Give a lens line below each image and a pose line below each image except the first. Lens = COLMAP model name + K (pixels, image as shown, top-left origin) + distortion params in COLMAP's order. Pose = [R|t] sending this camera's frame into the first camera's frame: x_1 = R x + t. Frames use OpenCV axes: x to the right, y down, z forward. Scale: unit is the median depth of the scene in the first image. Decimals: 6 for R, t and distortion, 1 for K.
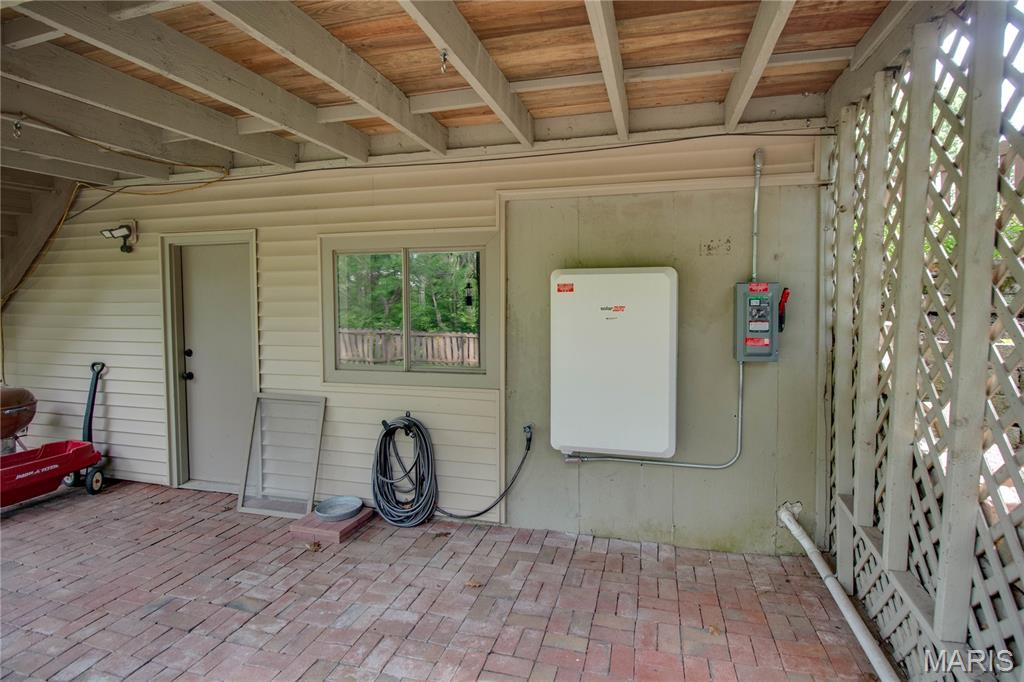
lens RADIAL K [[491.6, 0, 527.2], [0, 491.6, 325.7], [0, 0, 1]] dist [0.000012, -0.012534]
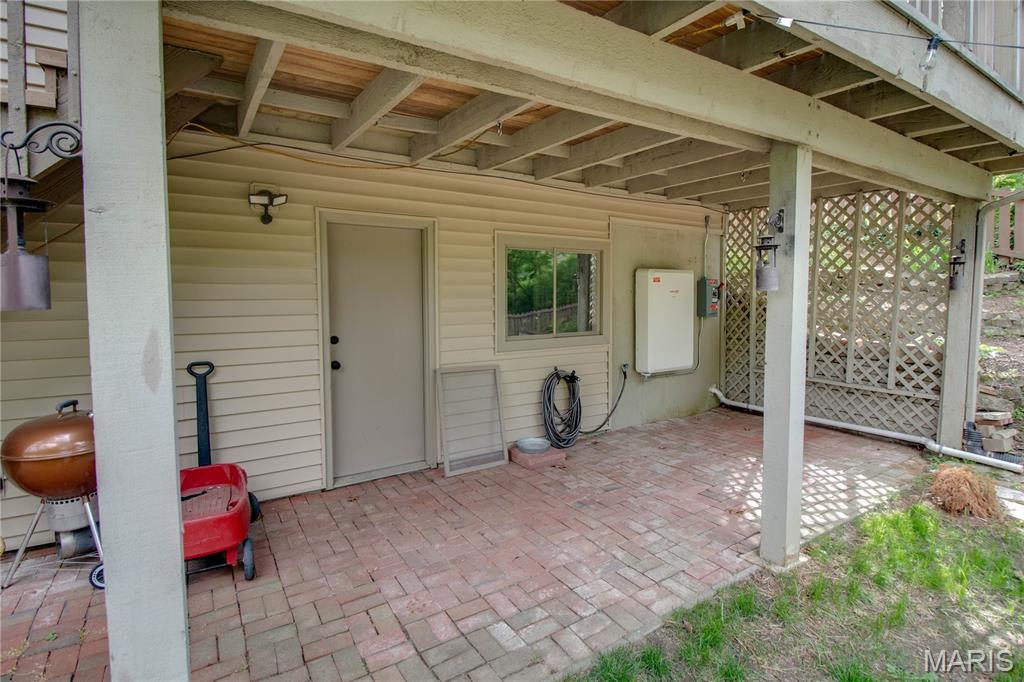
lens RADIAL K [[491.6, 0, 527.2], [0, 491.6, 325.7], [0, 0, 1]] dist [0.000012, -0.012534]
pose [[0.673276, -0.043355, 0.738119, -1.338479], [0.041152, 0.998929, 0.021137, 0.027958], [-0.738245, 0.016144, 0.674339, 0.130760]]
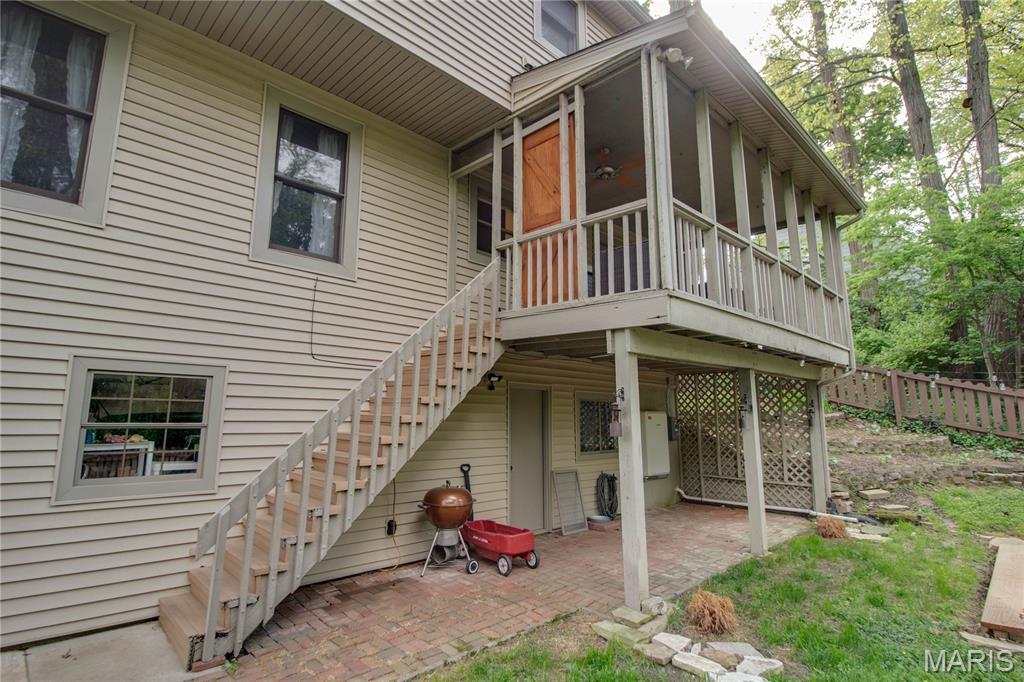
lens RADIAL K [[500.0, 0, 486.9], [0, 500.0, 342.9], [0, 0, 1]] dist [-0.000671, -0.012653]
pose [[0.546396, 0.134721, 0.826621, -2.568311], [0.039401, 0.981750, -0.186048, 0.001230], [-0.836600, 0.134226, 0.531116, 0.142774]]
